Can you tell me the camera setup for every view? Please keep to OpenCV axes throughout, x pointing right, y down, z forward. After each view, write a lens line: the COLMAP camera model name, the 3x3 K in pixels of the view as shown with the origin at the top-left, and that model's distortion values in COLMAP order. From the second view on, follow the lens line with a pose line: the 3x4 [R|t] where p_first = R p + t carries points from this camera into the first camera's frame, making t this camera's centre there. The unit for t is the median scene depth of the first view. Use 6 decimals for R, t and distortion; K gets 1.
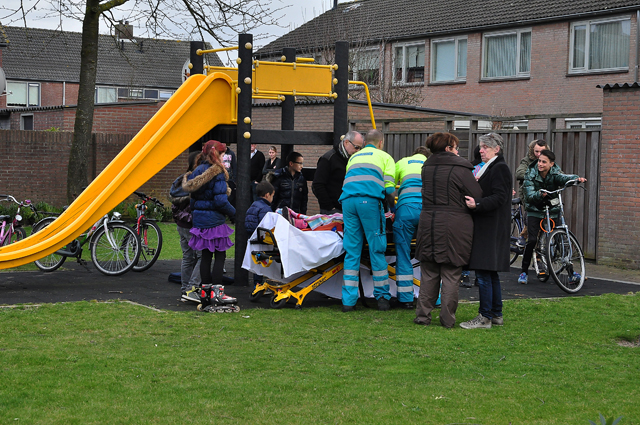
lens RADIAL K [[1295.6, 0, 323.8], [0, 1295.6, 213.8], [0, 0, 1]] dist [0.238529, 0.000000]
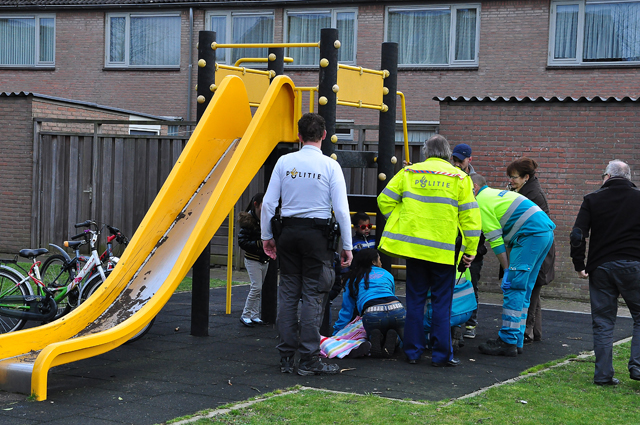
lens RADIAL K [[1295.6, 0, 323.5], [0, 1295.6, 213.6], [0, 0, 1]] dist [0.238529, 0.000000]
pose [[0.854951, -0.012477, 0.518558, -0.319573], [0.006968, 0.999897, 0.012571, -0.024707], [-0.518662, -0.007134, 0.854950, 0.223521]]
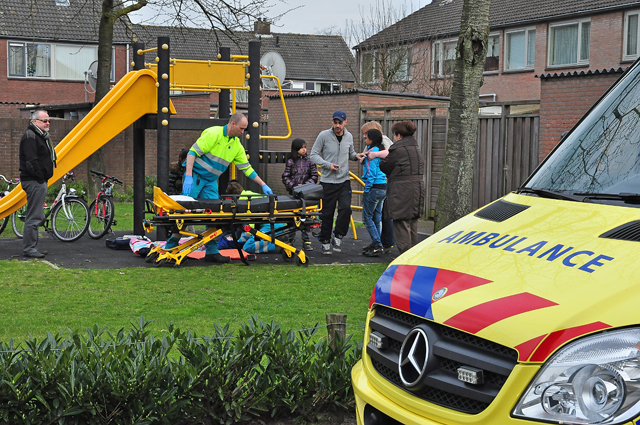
lens RADIAL K [[1235.7, 0, 321.2], [0, 1235.7, 212.1], [0, 0, 1]] dist [0.217455, 0.000000]
pose [[0.990956, 0.001469, -0.134181, 0.157703], [0.000141, 0.999928, 0.011987, 0.004861], [0.134189, -0.011898, 0.990884, -0.067397]]
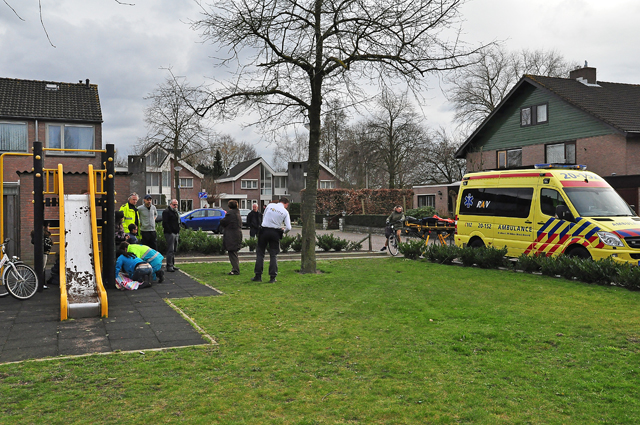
lens RADIAL K [[636.4, 0, 319.2], [0, 636.4, 211.0], [0, 0, 1]] dist [-0.024373, 0.000000]
pose [[0.130818, -0.032258, 0.990881, -0.587539], [0.053454, 0.998246, 0.025441, -0.038450], [-0.989964, 0.049638, 0.132313, 0.419002]]
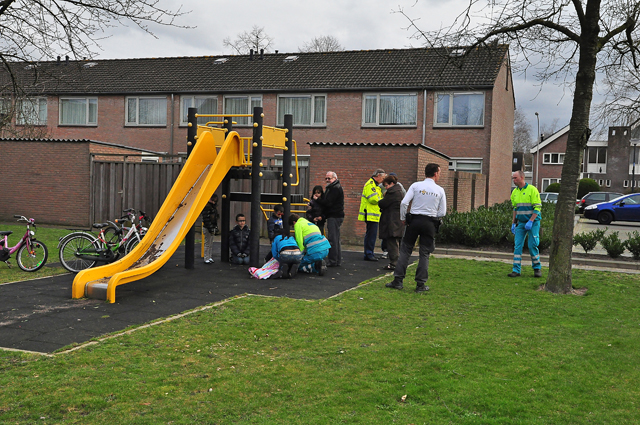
lens RADIAL K [[689.9, 0, 316.2], [0, 689.9, 211.0], [0, 0, 1]] dist [0.059953, 0.000000]
pose [[0.792755, -0.024993, 0.609028, -0.336068], [0.012567, 0.999617, 0.024664, -0.025147], [-0.609411, -0.011899, 0.792765, 0.220096]]
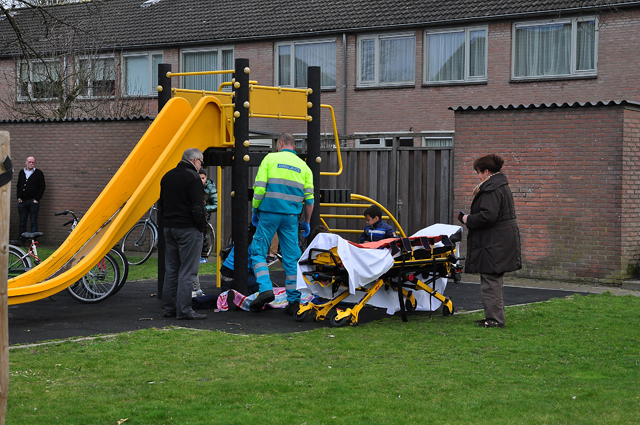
lens RADIAL K [[1295.6, 0, 323.1], [0, 1295.6, 210.3], [0, 0, 1]] dist [0.238529, 0.000000]
pose [[0.944555, -0.021999, 0.327614, -0.227172], [0.025466, 0.999656, -0.006297, -0.008015], [-0.327363, 0.014291, 0.944791, 0.015111]]
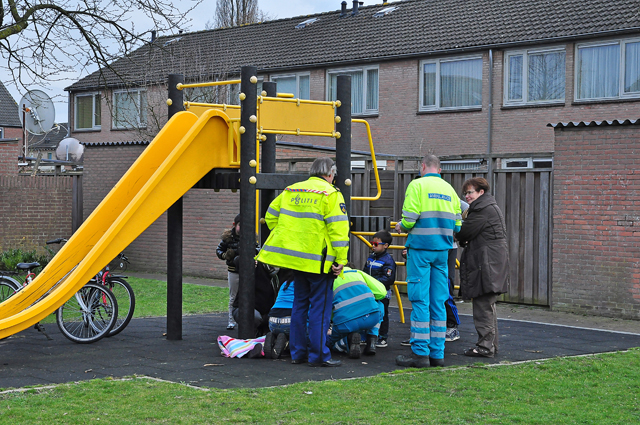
lens RADIAL K [[1295.6, 0, 323.8], [0, 1295.6, 212.4], [0, 0, 1]] dist [0.238529, 0.000000]
pose [[0.984327, -0.011537, 0.175978, -0.113125], [0.016510, 0.999504, -0.026822, -0.009500], [-0.175581, 0.029307, 0.984029, 0.082946]]
